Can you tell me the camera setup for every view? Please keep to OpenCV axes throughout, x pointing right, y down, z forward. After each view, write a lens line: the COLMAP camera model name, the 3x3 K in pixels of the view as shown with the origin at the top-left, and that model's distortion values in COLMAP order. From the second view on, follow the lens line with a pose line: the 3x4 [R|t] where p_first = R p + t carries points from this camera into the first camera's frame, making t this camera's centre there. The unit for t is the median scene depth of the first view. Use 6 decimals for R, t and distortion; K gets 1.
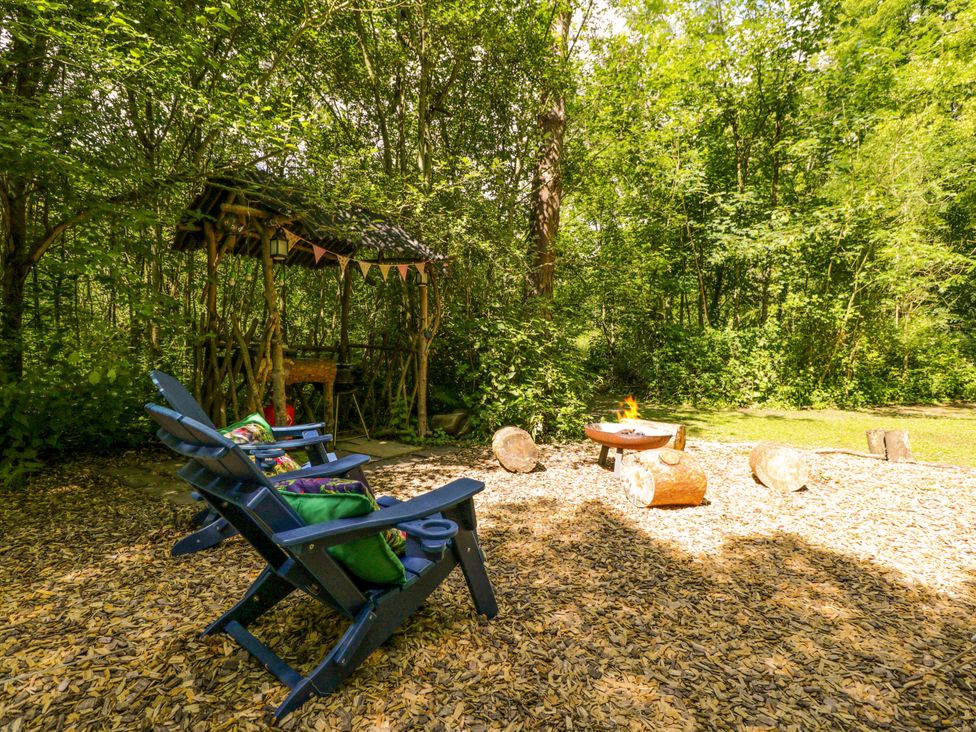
lens RADIAL K [[508.1, 0, 478.4], [0, 508.1, 366.5], [0, 0, 1]] dist [-0.000458, -0.013472]
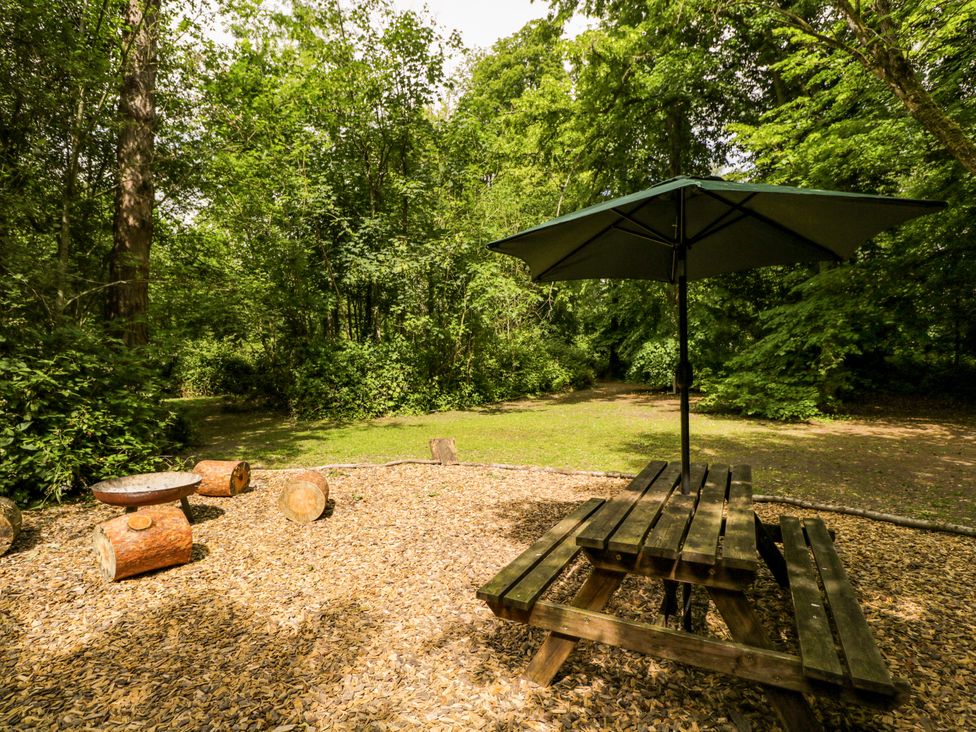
lens RADIAL K [[503.2, 0, 488.0], [0, 503.2, 366.0], [0, 0, 1]] dist [-0.001362, -0.000068]
pose [[0.845427, -0.043704, 0.532300, 0.166948], [0.044485, 0.998945, 0.011364, -0.034189], [-0.532235, 0.014072, 0.846480, -0.047401]]
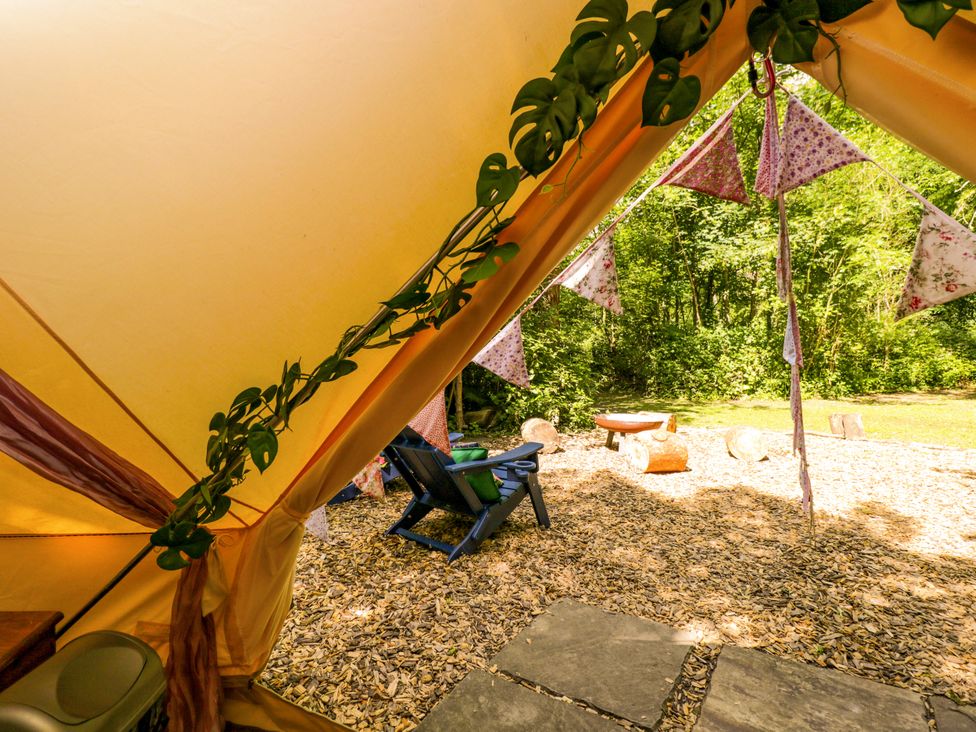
lens RADIAL K [[518.1, 0, 470.9], [0, 518.1, 362.6], [0, 0, 1]] dist [-0.000113, -0.013178]
pose [[0.999564, -0.027644, -0.010406, -0.040996], [0.027568, 0.999593, -0.007391, -0.007714], [0.010606, 0.007101, 0.999919, -0.148796]]
